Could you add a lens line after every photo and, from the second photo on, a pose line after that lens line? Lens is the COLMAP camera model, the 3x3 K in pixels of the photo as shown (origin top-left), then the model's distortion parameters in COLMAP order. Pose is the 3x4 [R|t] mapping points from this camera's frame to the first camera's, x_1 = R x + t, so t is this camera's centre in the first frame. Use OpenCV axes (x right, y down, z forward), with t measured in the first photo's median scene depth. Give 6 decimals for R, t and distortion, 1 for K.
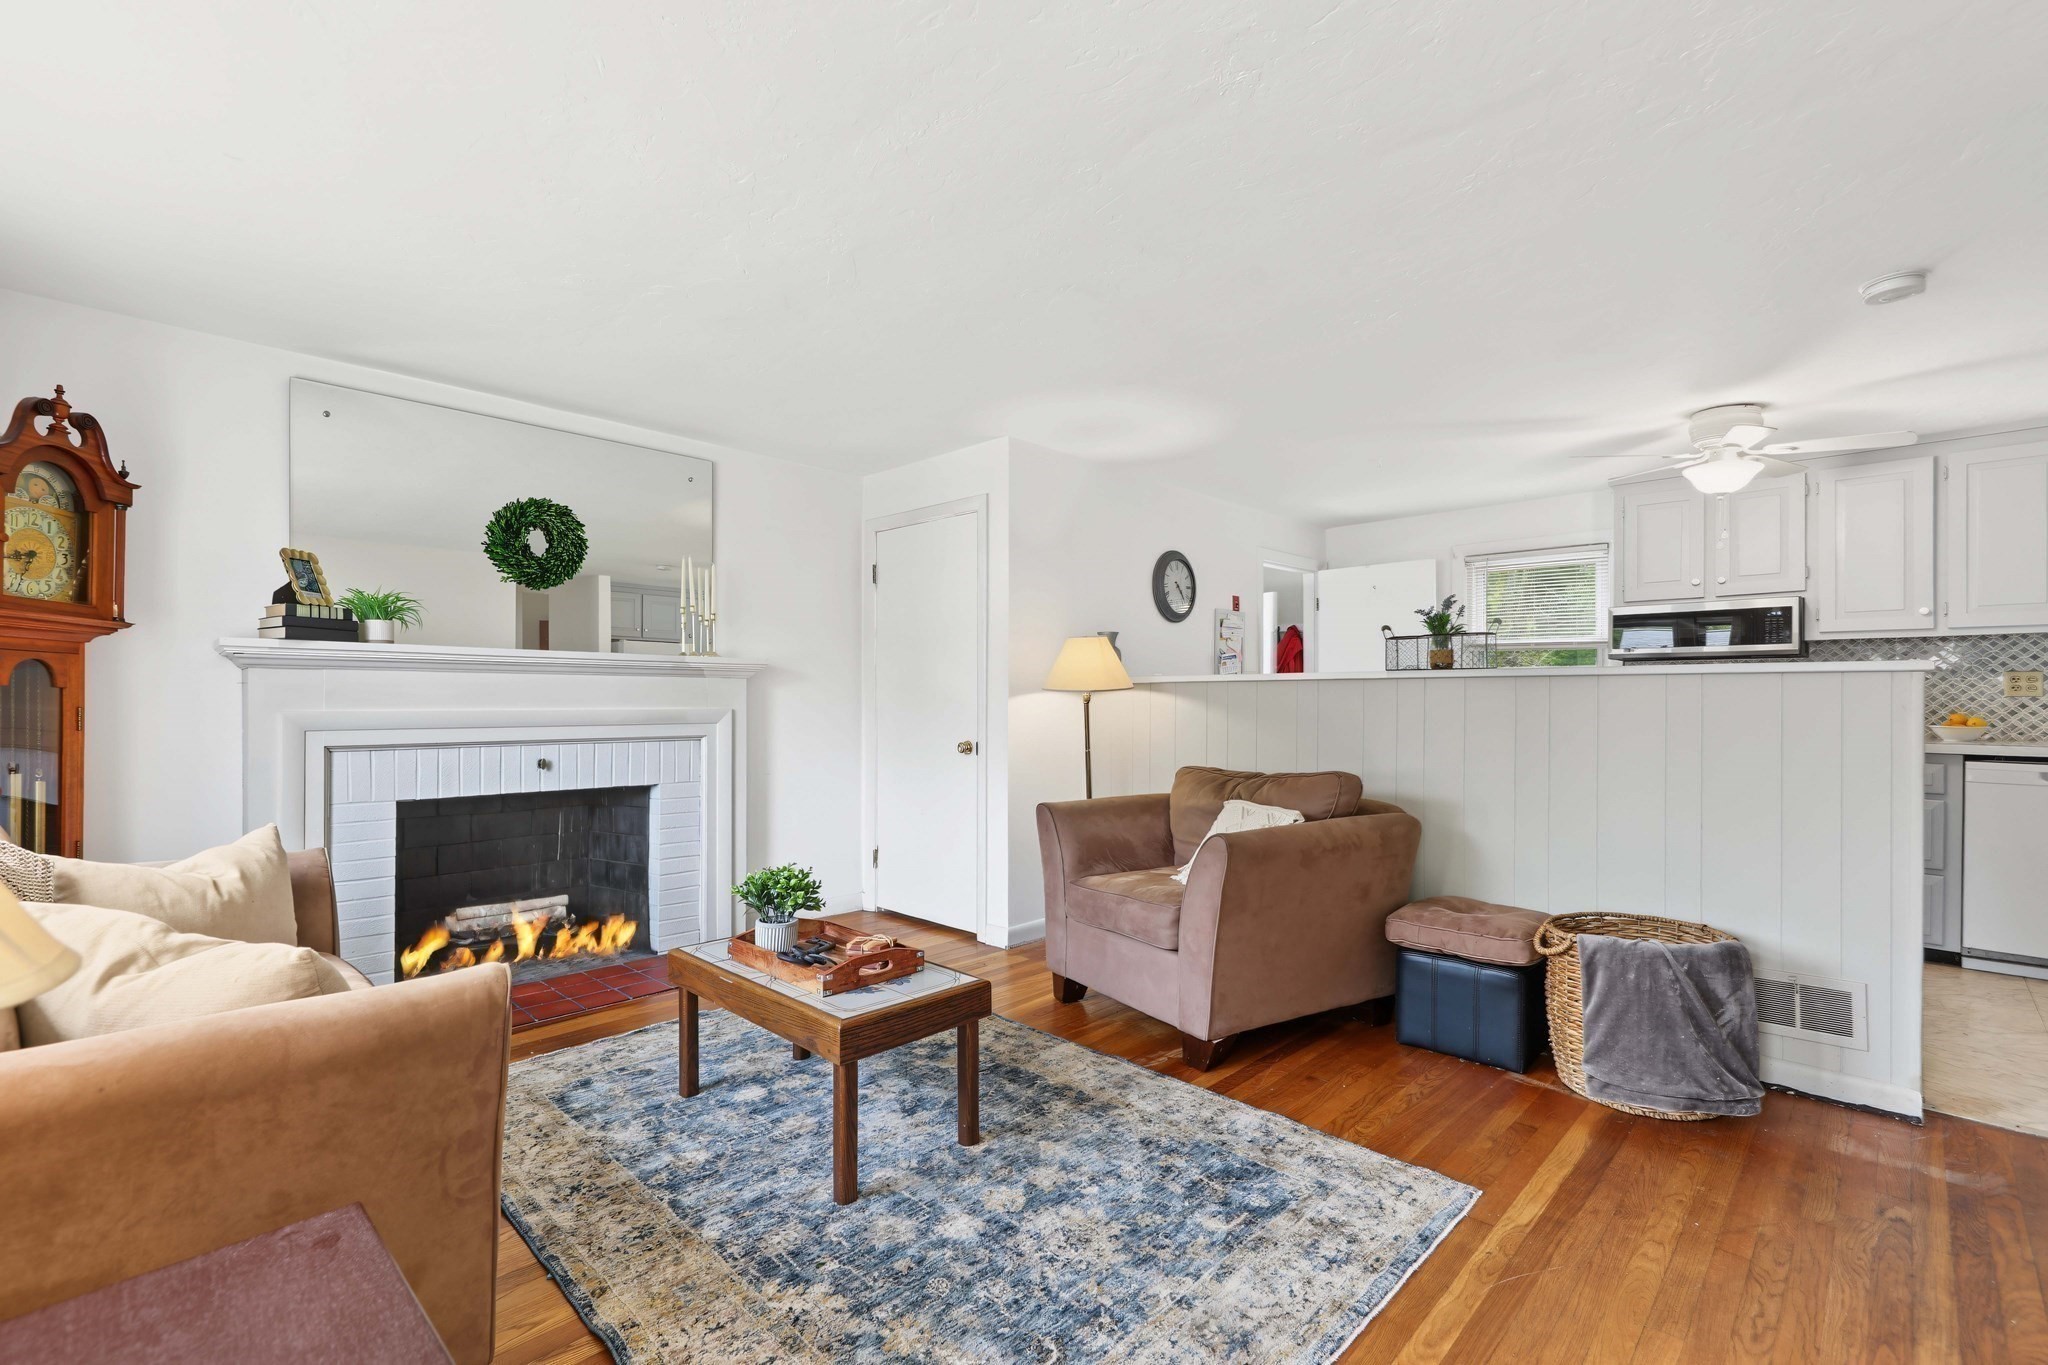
lens RADIAL K [[899.3, 0, 1019.0], [0, 899.3, 697.2], [0, 0, 1]] dist [0.002424, 0.000132]
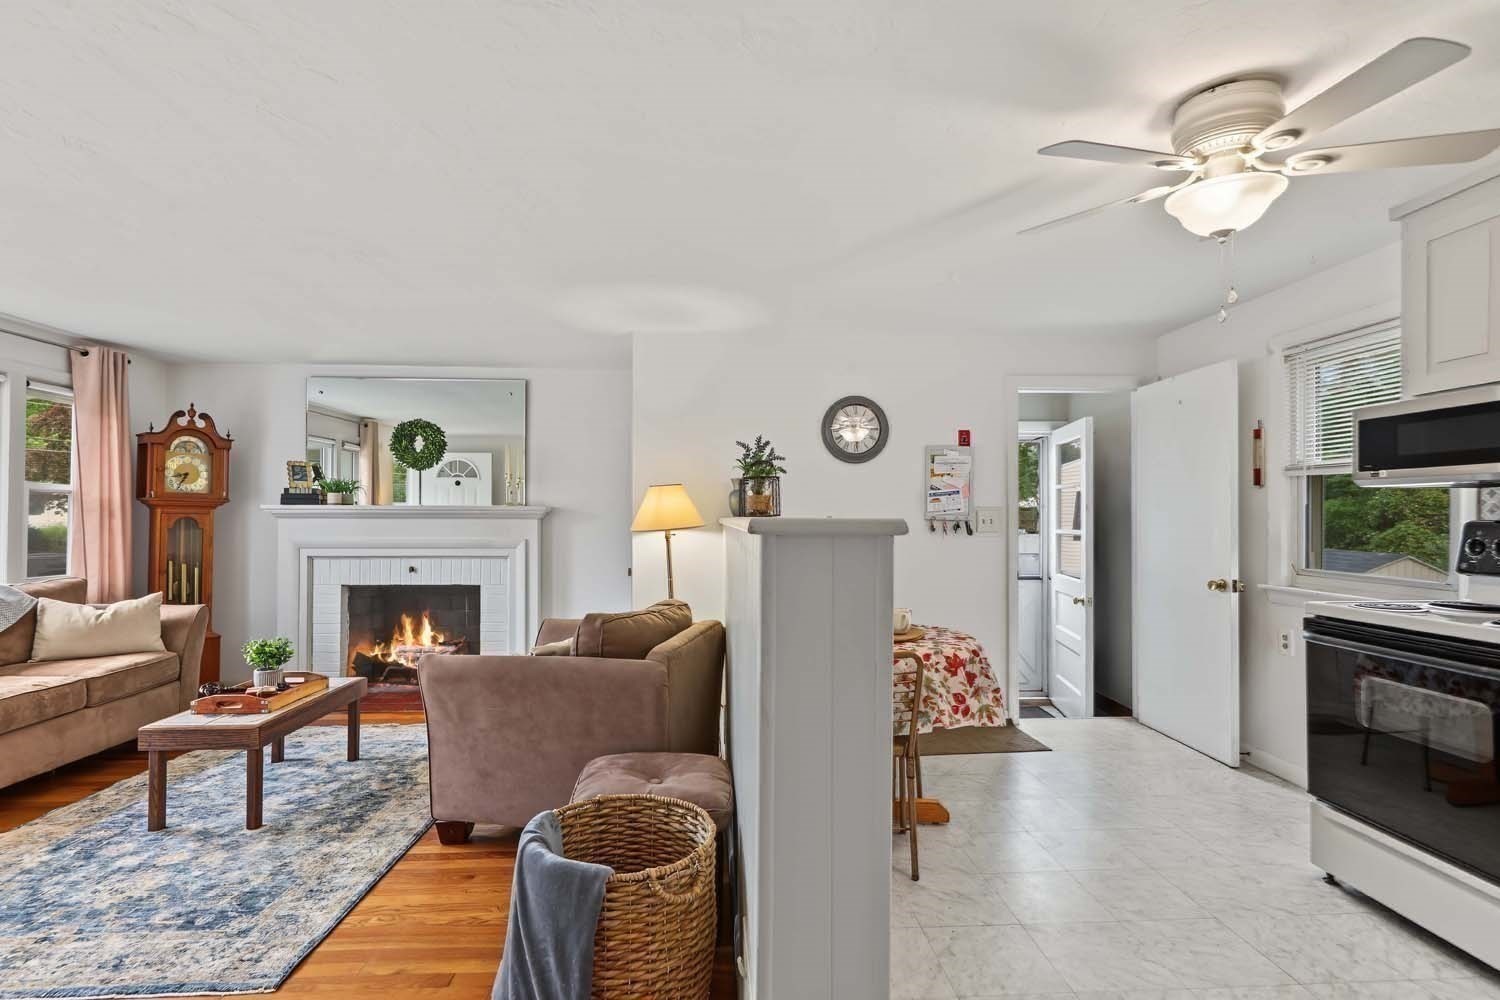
lens RADIAL K [[700.8, 0, 744.2], [0, 700.8, 510.6], [0, 0, 1]] dist [0.001987, 0.000249]
pose [[0.739036, -0.007178, -0.673628, 0.982303], [0.000934, 0.999953, -0.009630, -0.030752], [0.673665, 0.006488, 0.739008, 0.469330]]
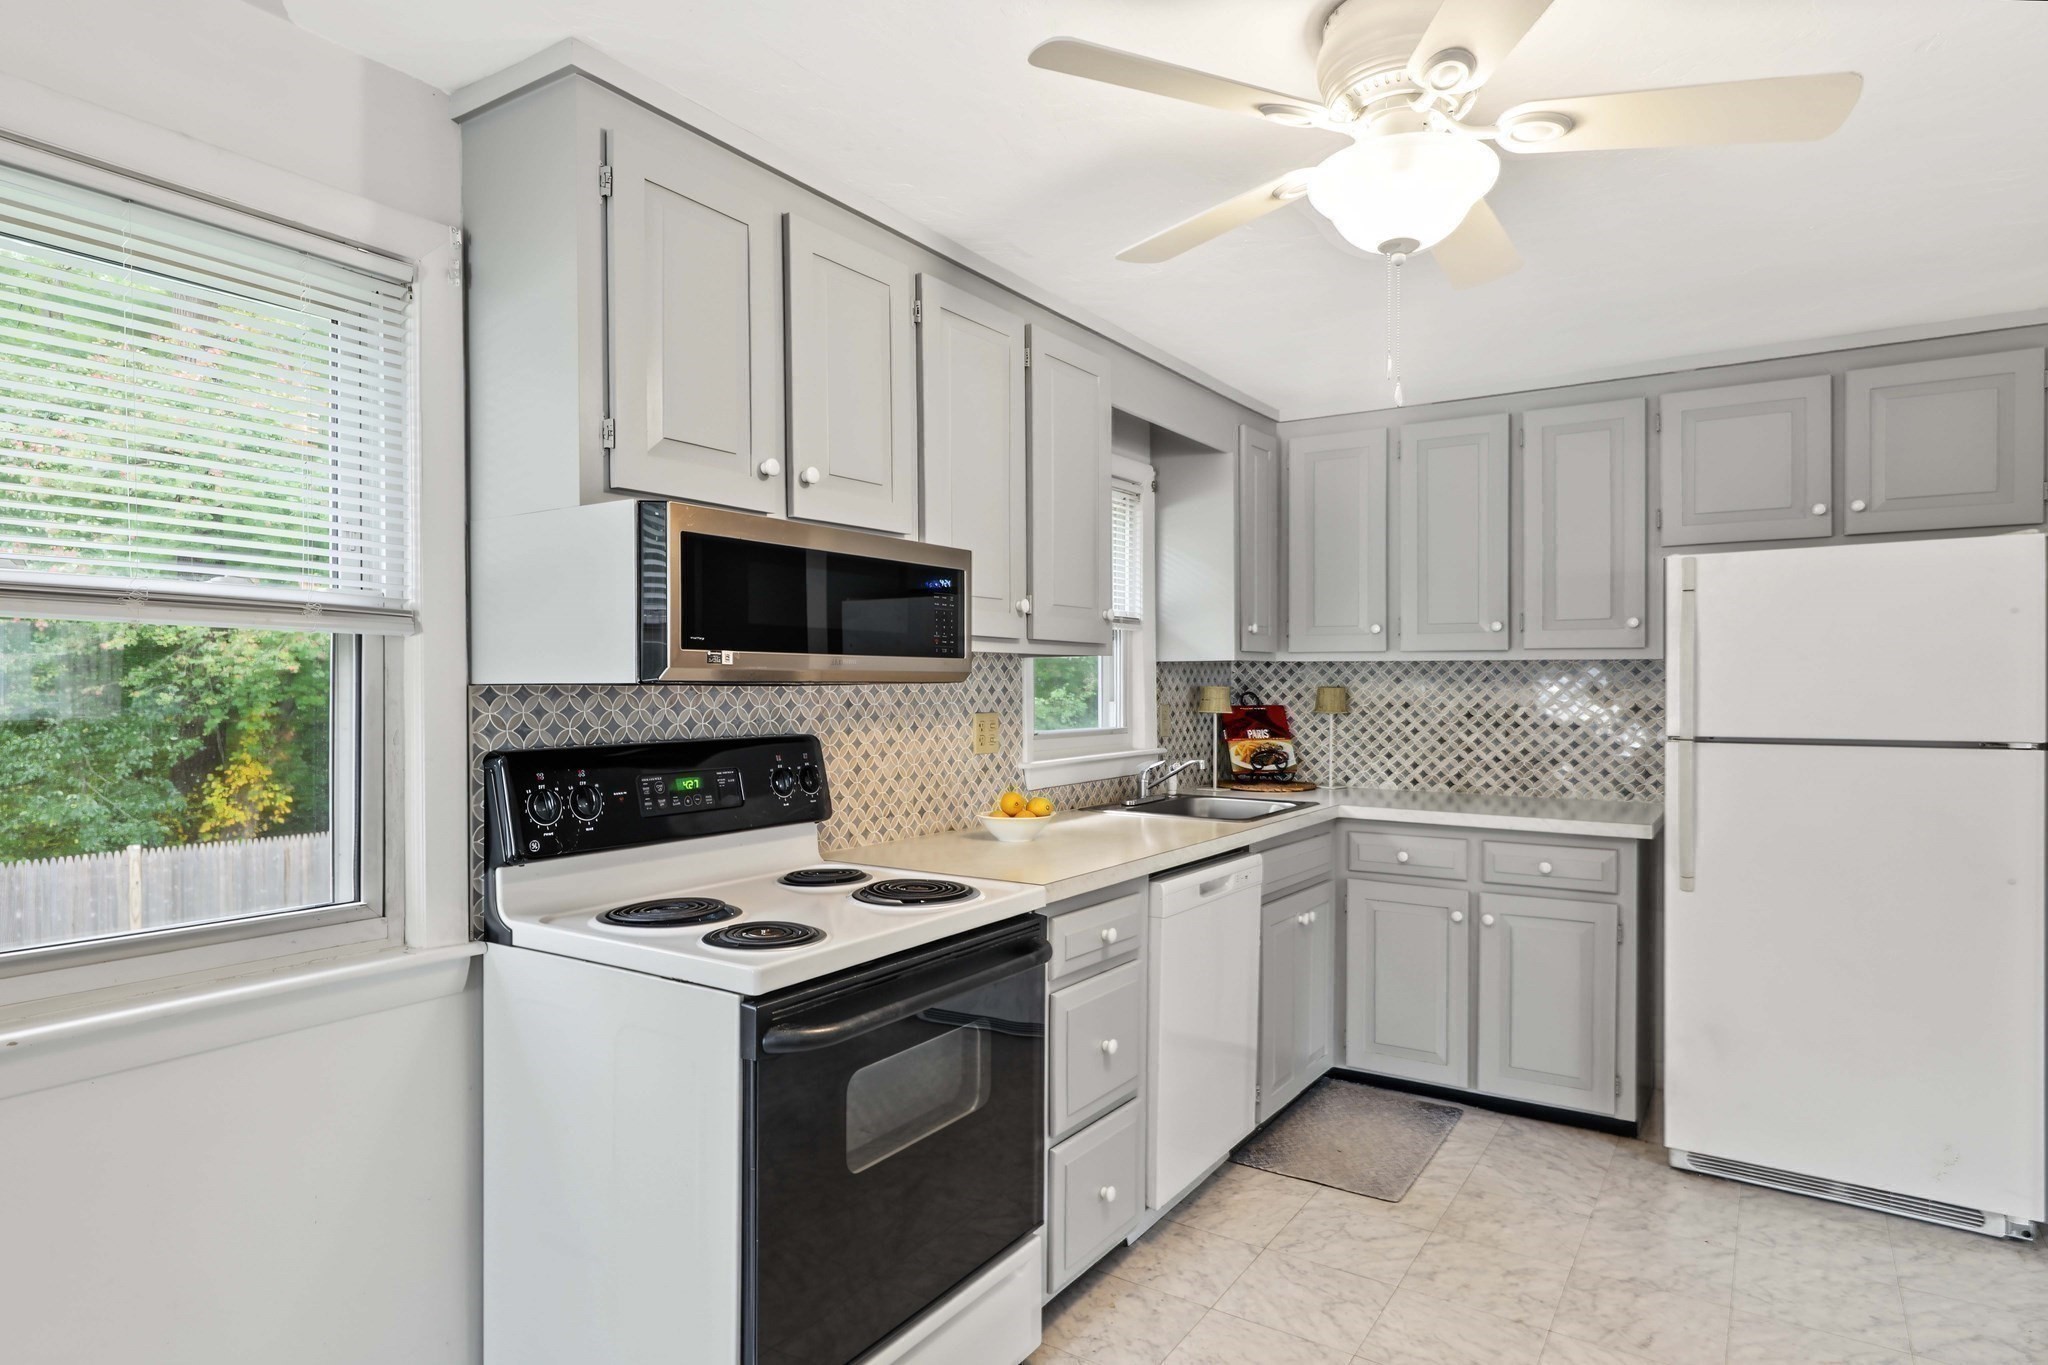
lens RADIAL K [[1148.6, 0, 1024.0], [0, 1148.6, 682.5], [0, 0, 1]] dist [0.000092, -0.000444]
pose [[-0.194269, -0.002497, 0.980945, 0.415890], [0.000002, 0.999997, 0.002546, -0.064276], [-0.980948, 0.000497, -0.194269, 1.404379]]
